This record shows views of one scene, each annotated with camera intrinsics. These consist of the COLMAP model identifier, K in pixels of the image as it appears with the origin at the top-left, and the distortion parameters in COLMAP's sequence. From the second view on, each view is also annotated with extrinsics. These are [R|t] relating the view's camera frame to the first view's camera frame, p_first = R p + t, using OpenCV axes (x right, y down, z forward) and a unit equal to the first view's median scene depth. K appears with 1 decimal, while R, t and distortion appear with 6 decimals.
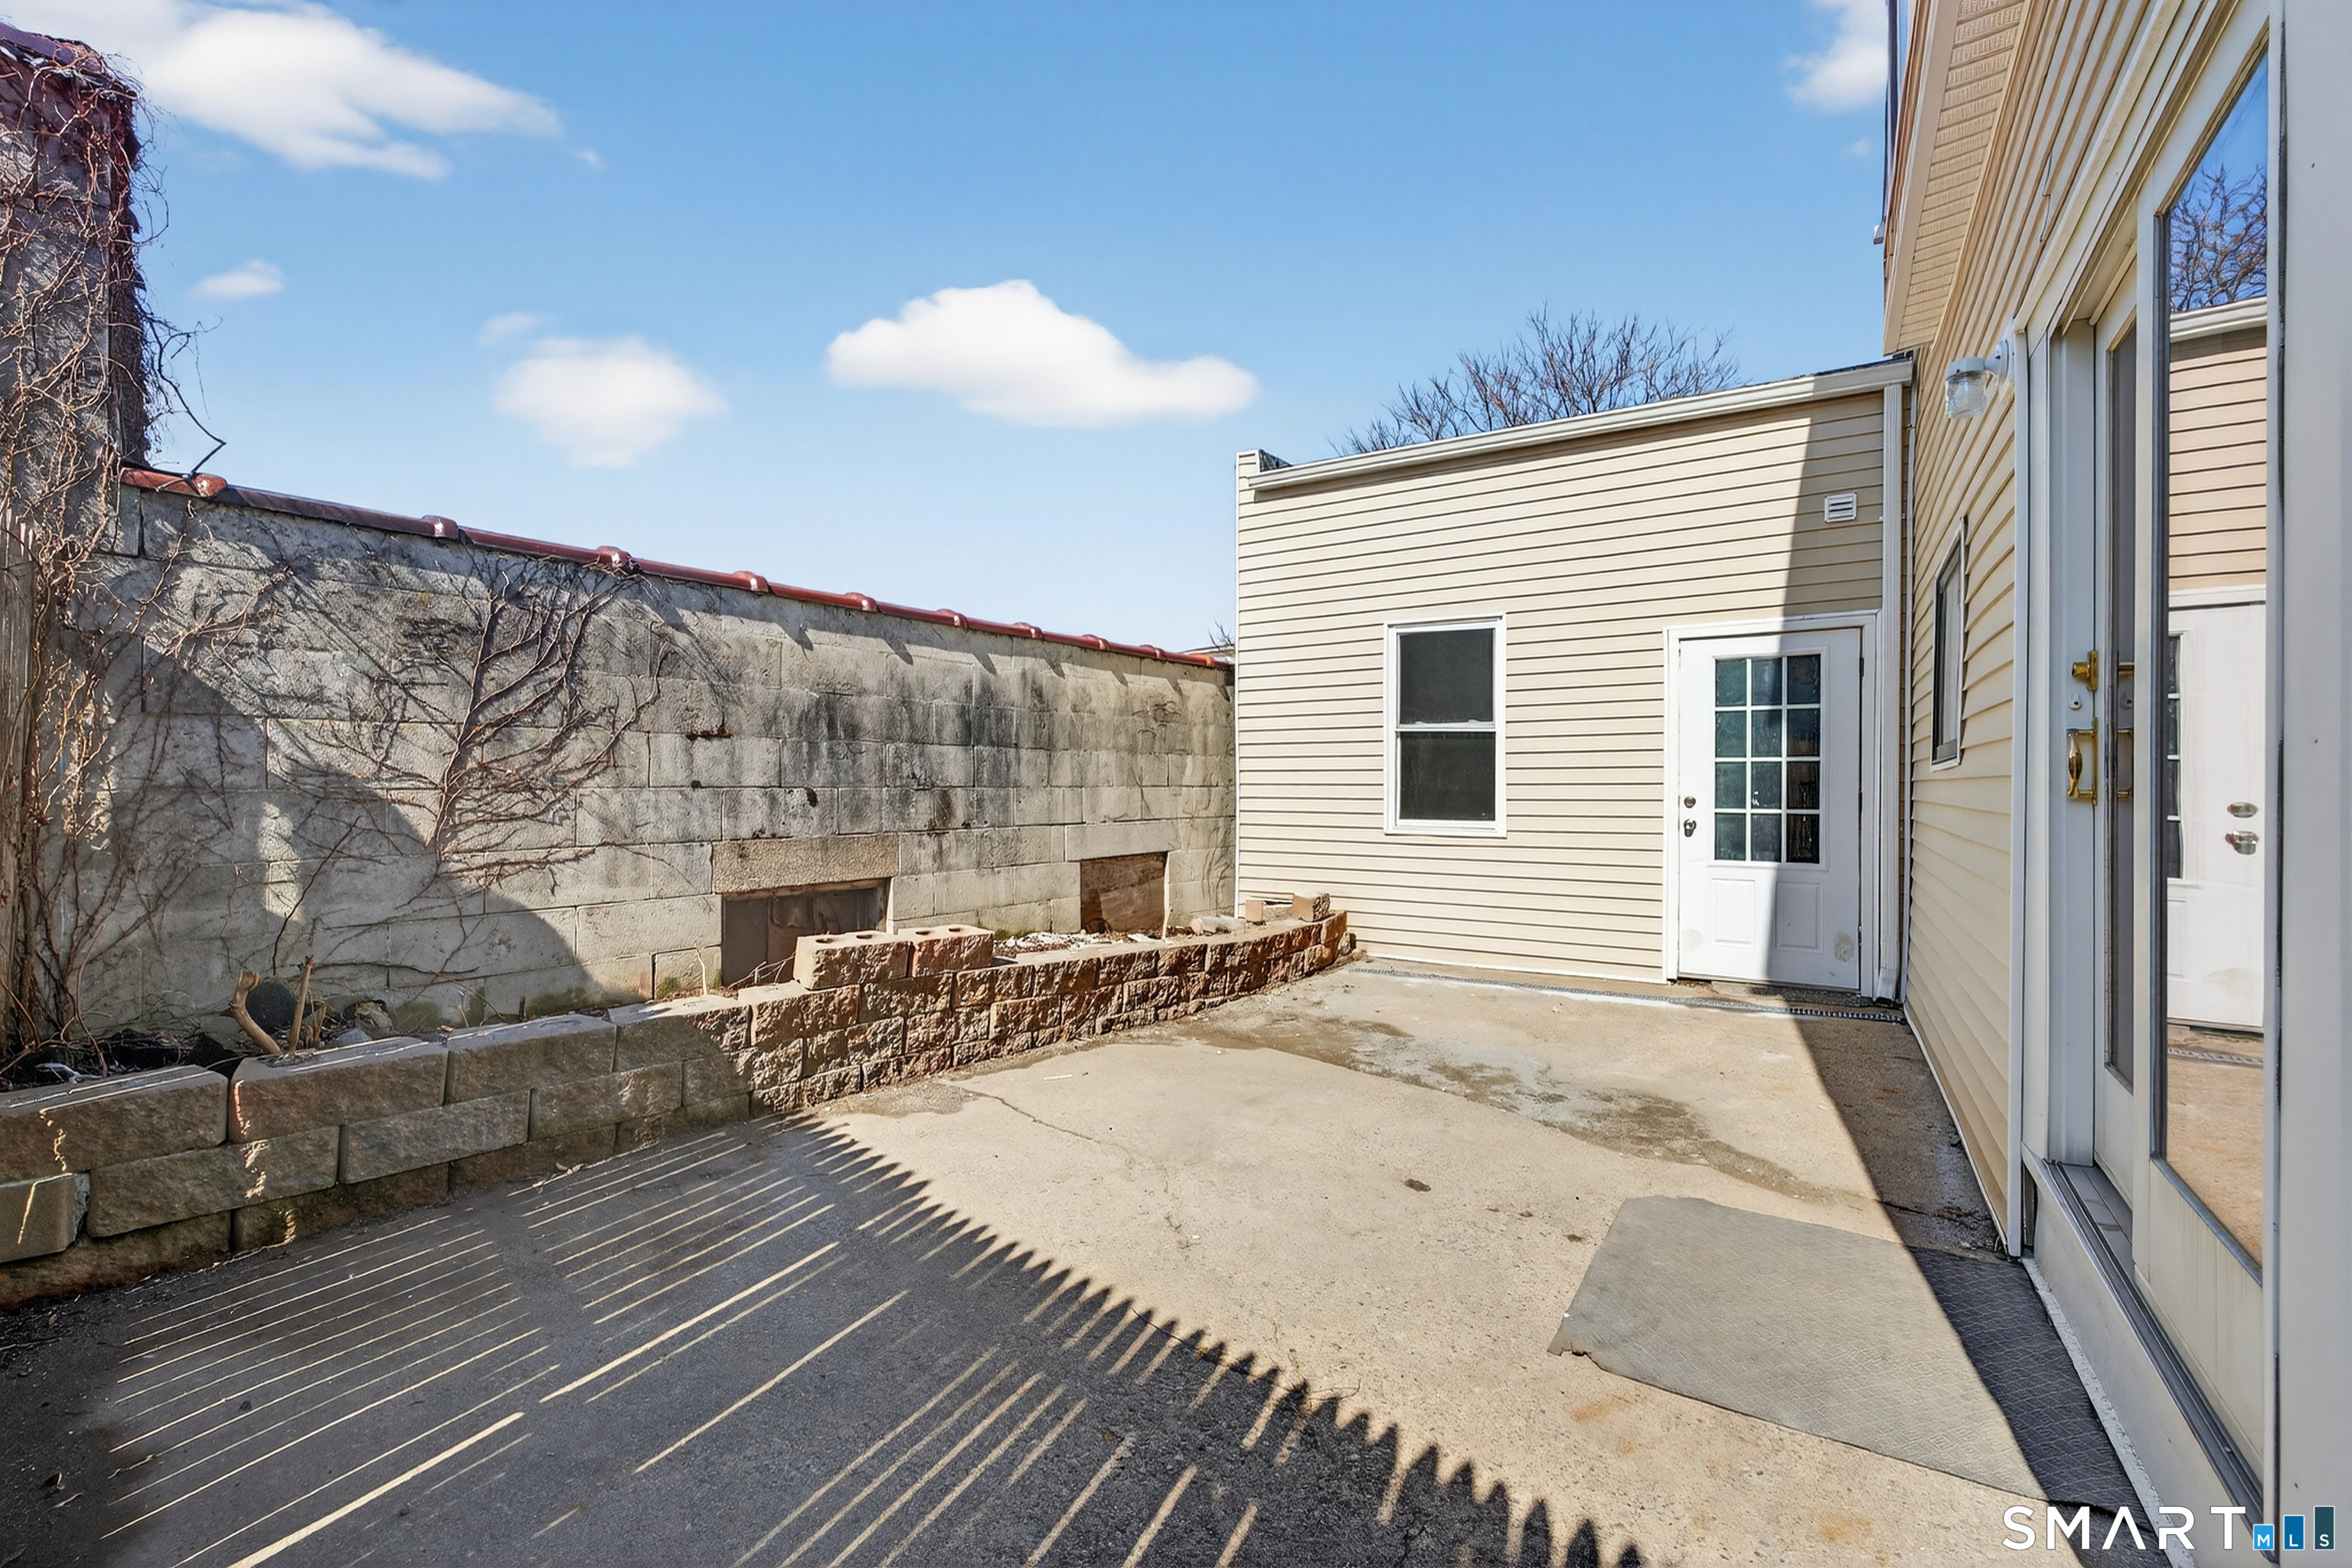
lens RADIAL K [[1021.9, 0, 1188.5], [0, 1021.9, 776.6], [0, 0, 1]] dist [-0.000751, 0.000325]
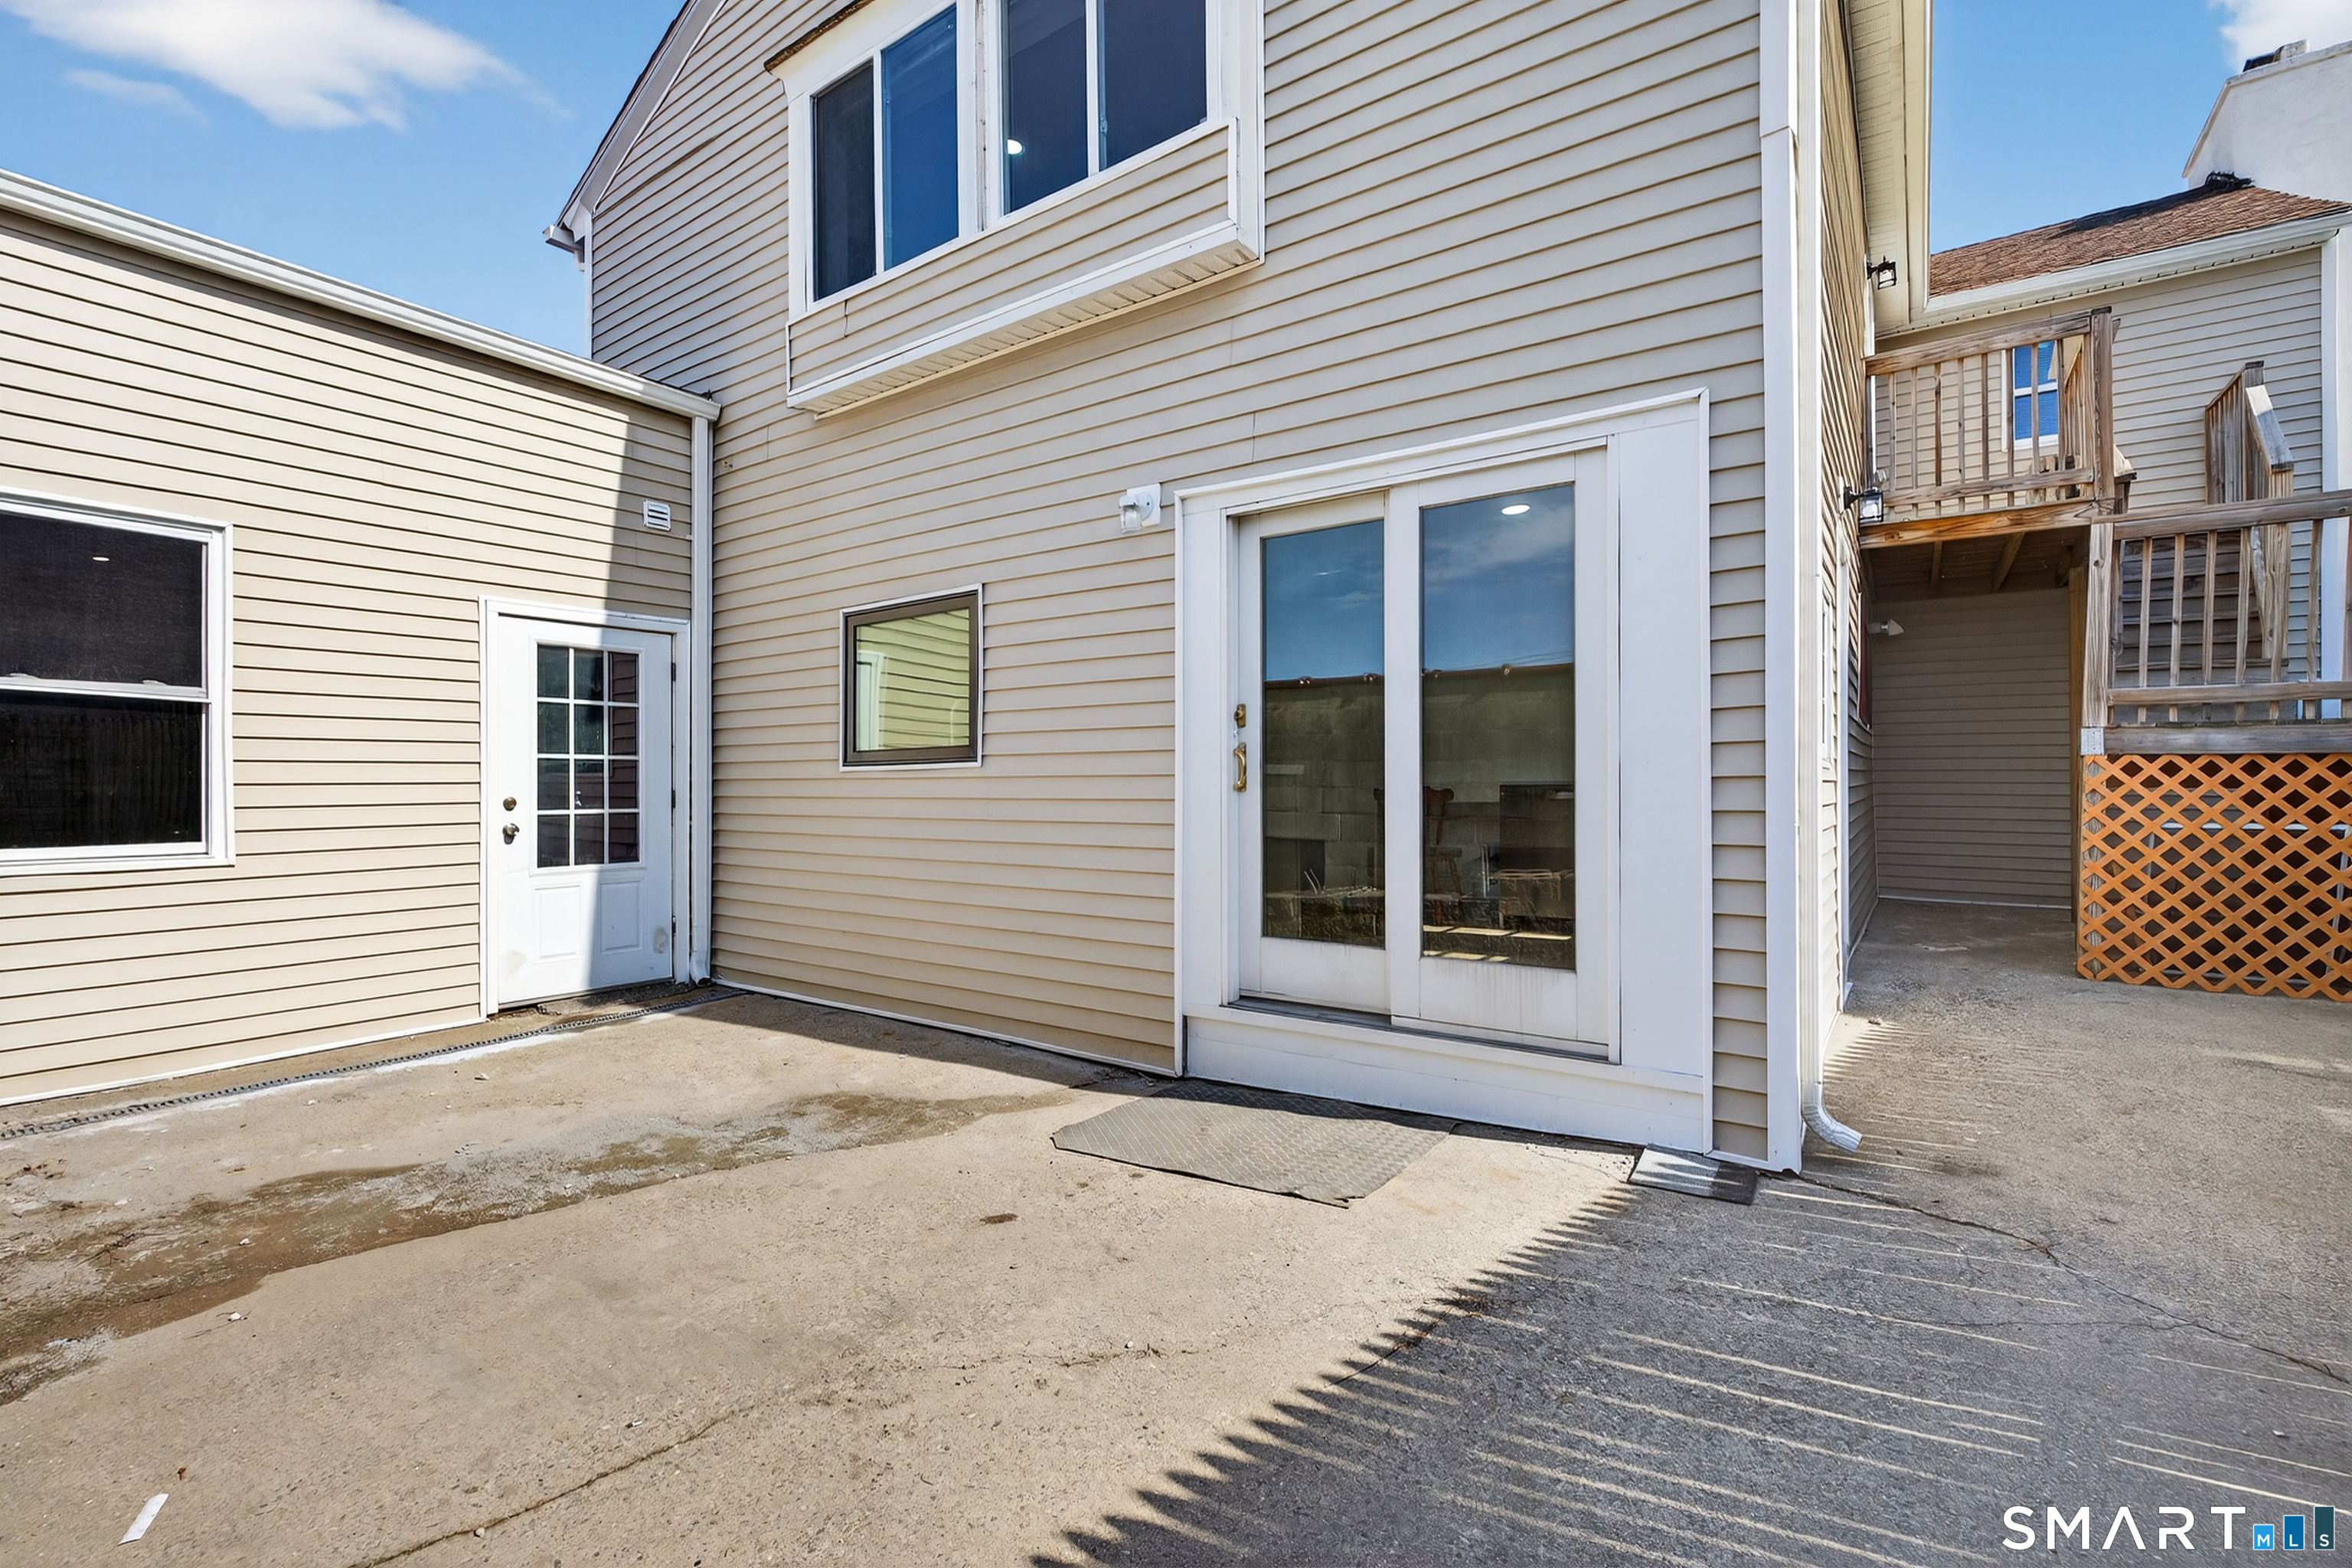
lens RADIAL K [[1021.9, 0, 1165.7], [0, 1021.9, 778.1], [0, 0, 1]] dist [-0.000751, 0.000325]
pose [[0.072600, 0.002804, 0.997357, -0.357107], [-0.002645, 0.999993, -0.002619, 0.004037], [-0.997358, -0.002447, 0.072607, 0.413604]]
